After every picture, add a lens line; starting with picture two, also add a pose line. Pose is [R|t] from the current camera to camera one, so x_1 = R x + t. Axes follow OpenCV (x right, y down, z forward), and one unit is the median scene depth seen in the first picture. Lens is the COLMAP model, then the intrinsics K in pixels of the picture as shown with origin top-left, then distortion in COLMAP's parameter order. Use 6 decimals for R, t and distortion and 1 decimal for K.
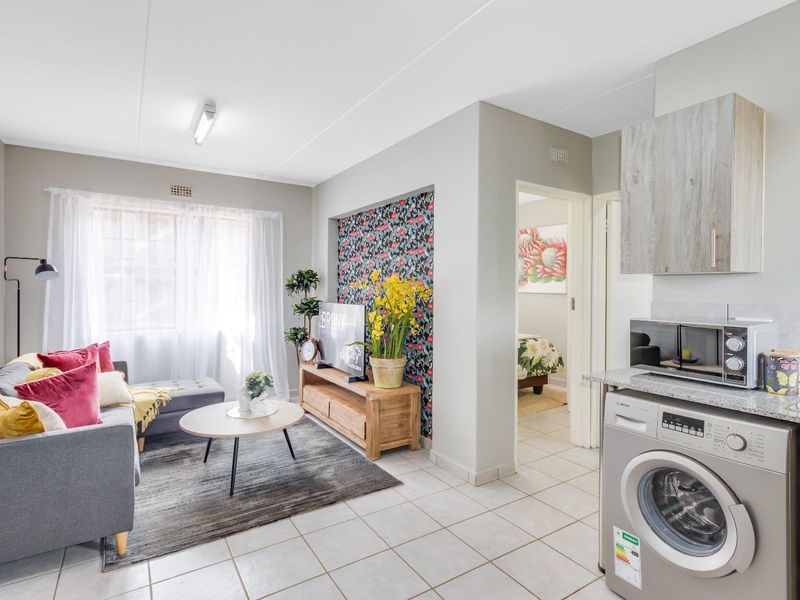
lens RADIAL K [[429.3, 0, 401.9], [0, 429.3, 288.5], [0, 0, 1]] dist [0.004304, 0.000372]
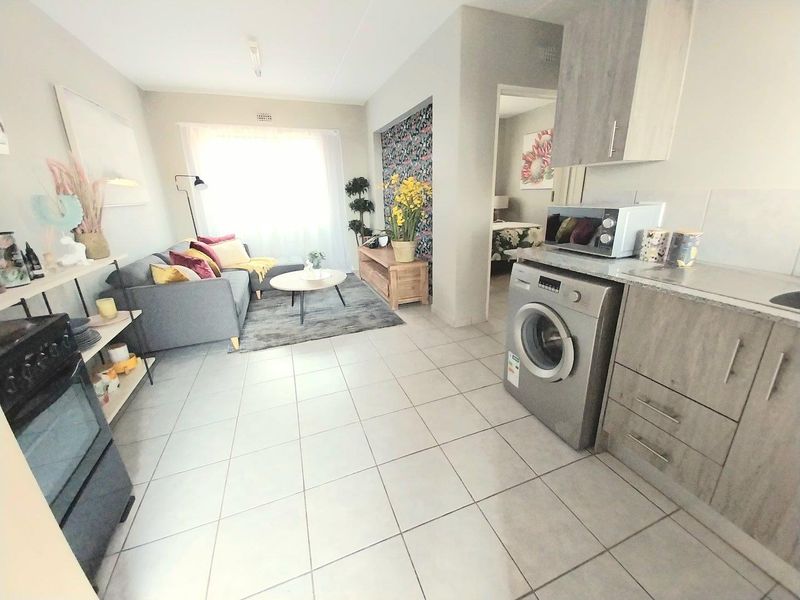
lens RADIAL K [[325.6, 0, 409.1], [0, 325.6, 298.6], [0, 0, 1]] dist [0.002081, -0.000210]
pose [[0.977591, 0.034424, -0.207678, 0.218633], [0.032292, 0.950341, 0.309530, 0.013274], [0.208020, -0.309300, 0.927934, -0.030143]]
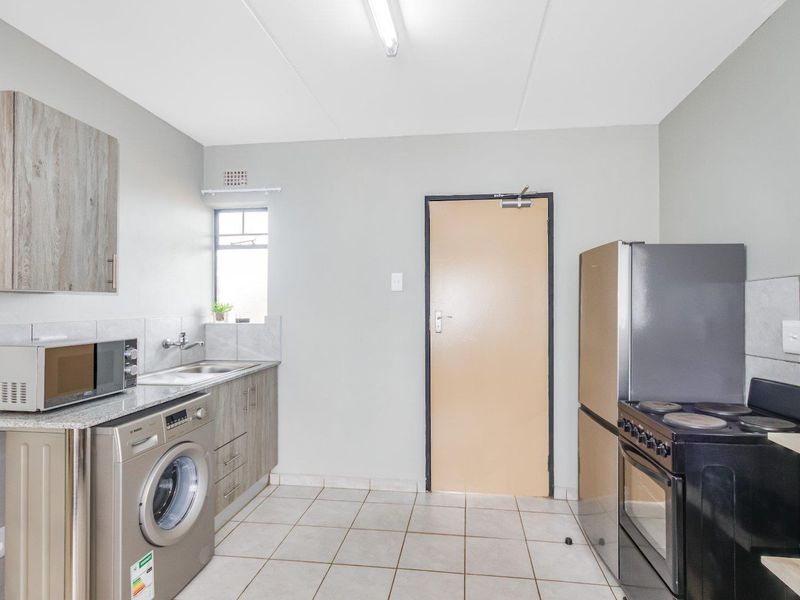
lens RADIAL K [[349.7, 0, 430.6], [0, 349.7, 302.3], [0, 0, 1]] dist [0.000036, -0.000225]
pose [[-0.774138, 0.001609, 0.633014, -0.270598], [0.001027, 0.999999, -0.001285, -0.006556], [-0.633015, -0.000345, -0.774139, 0.667693]]
